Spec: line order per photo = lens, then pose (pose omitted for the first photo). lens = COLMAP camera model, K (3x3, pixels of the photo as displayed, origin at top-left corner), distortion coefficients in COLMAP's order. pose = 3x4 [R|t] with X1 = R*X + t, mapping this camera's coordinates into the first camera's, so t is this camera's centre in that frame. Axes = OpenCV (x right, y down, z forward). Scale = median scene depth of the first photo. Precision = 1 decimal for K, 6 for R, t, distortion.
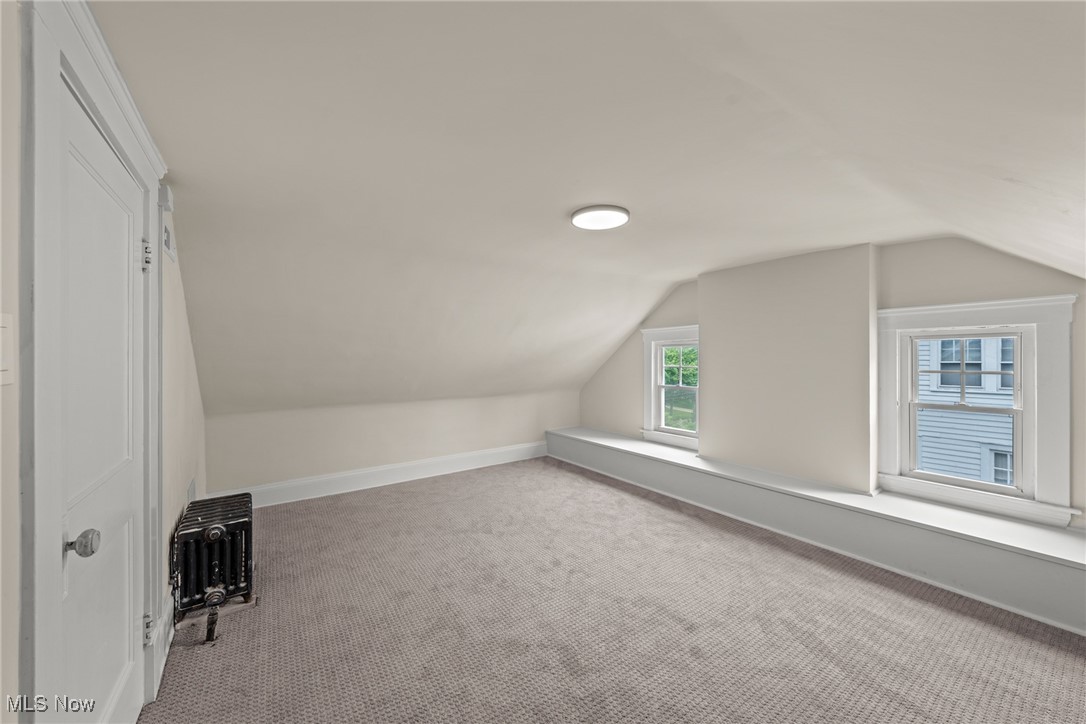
lens RADIAL K [[394.8, 0, 543.0], [0, 394.8, 362.0], [0, 0, 1]] dist [0.001024, 0.000216]
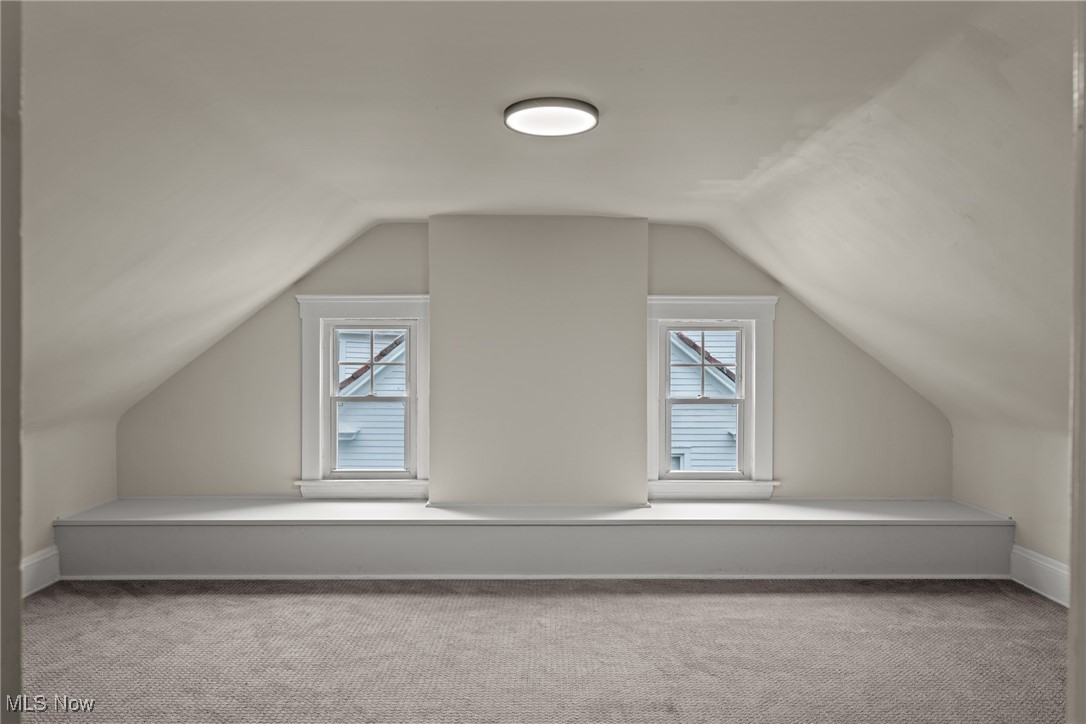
lens RADIAL K [[705.1, 0, 543.0], [0, 705.1, 362.0], [0, 0, 1]] dist [0.007362, 0.000849]
pose [[0.569416, -0.005083, 0.822034, -0.491870], [0.002263, 0.999987, 0.004616, 0.007391], [-0.822047, -0.000768, 0.569420, 0.251322]]
